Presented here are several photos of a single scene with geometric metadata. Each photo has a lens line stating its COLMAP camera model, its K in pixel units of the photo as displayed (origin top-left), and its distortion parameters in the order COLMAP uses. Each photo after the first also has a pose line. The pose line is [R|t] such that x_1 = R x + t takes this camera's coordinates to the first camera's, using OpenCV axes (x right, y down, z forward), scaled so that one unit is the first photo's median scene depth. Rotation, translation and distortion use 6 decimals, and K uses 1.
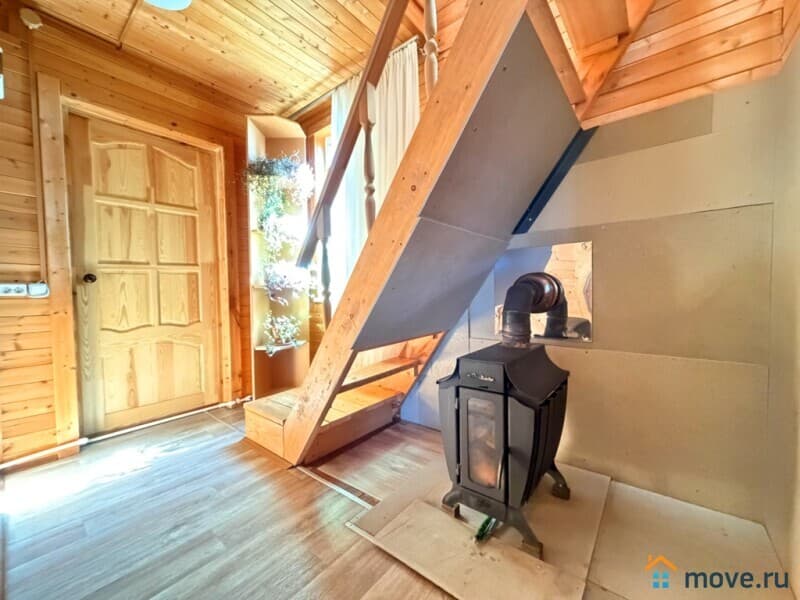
lens RADIAL K [[319.1, 0, 398.3], [0, 319.1, 300.4], [0, 0, 1]] dist [0.000426, -0.000137]
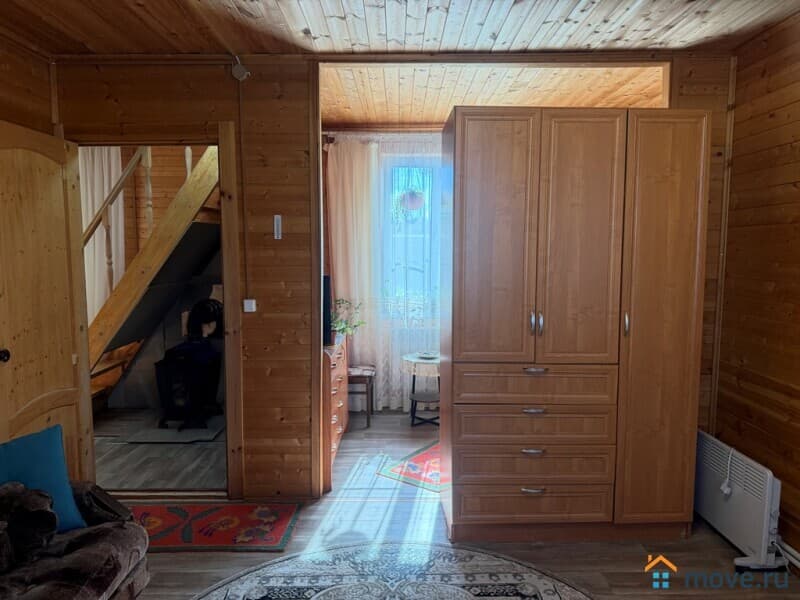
lens RADIAL K [[566.6, 0, 402.1], [0, 566.6, 299.3], [0, 0, 1]] dist [0.053234, -0.078207]
pose [[0.777434, -0.037496, 0.627846, -0.768288], [0.001109, 0.998302, 0.058246, -0.302355], [-0.628964, -0.044586, 0.776155, -2.324806]]
